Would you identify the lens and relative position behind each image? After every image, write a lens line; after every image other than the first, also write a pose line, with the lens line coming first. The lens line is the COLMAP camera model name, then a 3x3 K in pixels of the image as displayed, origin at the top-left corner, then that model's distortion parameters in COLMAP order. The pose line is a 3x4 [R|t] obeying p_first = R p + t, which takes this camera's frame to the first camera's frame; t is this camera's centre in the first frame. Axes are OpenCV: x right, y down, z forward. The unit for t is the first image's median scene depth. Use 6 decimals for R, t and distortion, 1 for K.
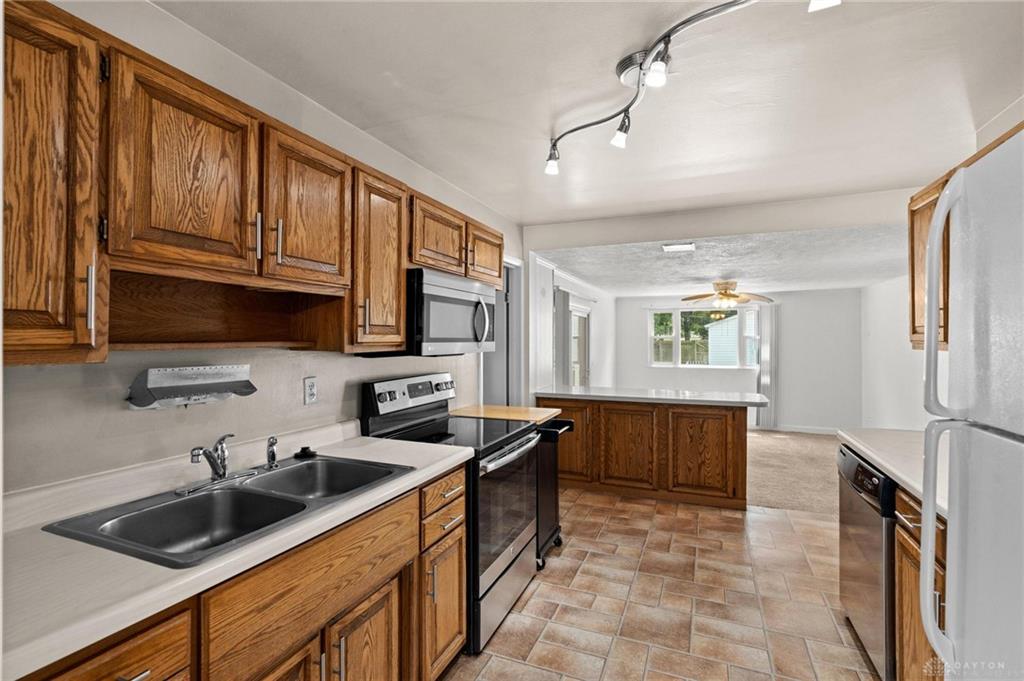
lens RADIAL K [[465.2, 0, 511.2], [0, 465.2, 334.9], [0, 0, 1]] dist [0.013742, 0.000760]
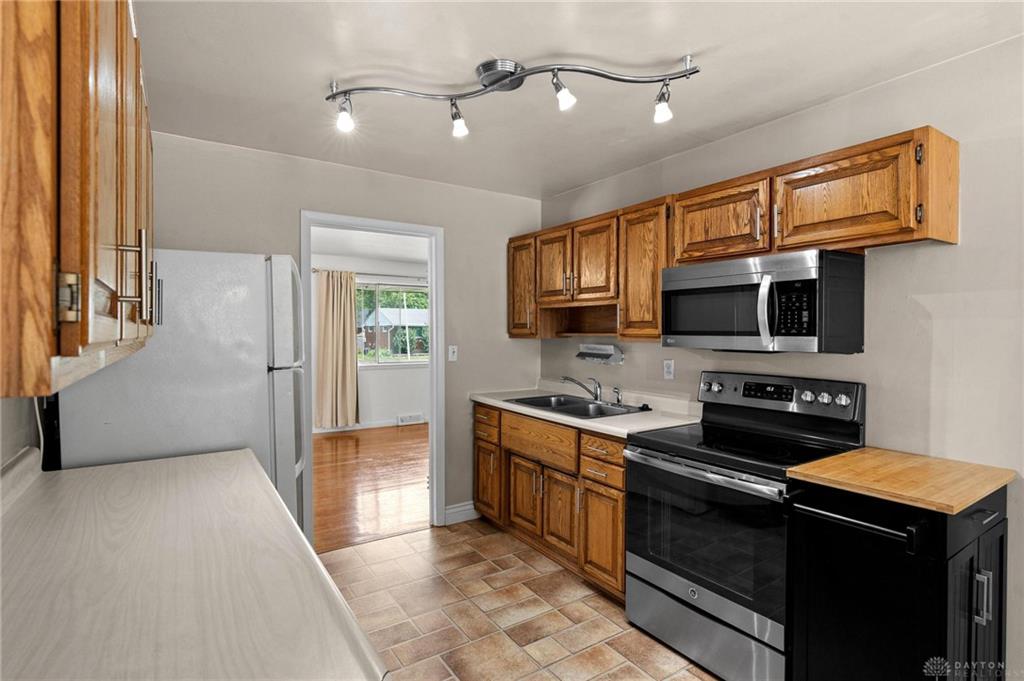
lens RADIAL K [[515.8, 0, 517.6], [0, 515.8, 337.0], [0, 0, 1]] dist [0.002542, -0.000579]
pose [[-0.546419, 0.003839, -0.837503, 1.163790], [-0.000503, 0.999988, 0.004912, 0.017140], [0.837512, 0.003106, -0.546411, 1.563054]]
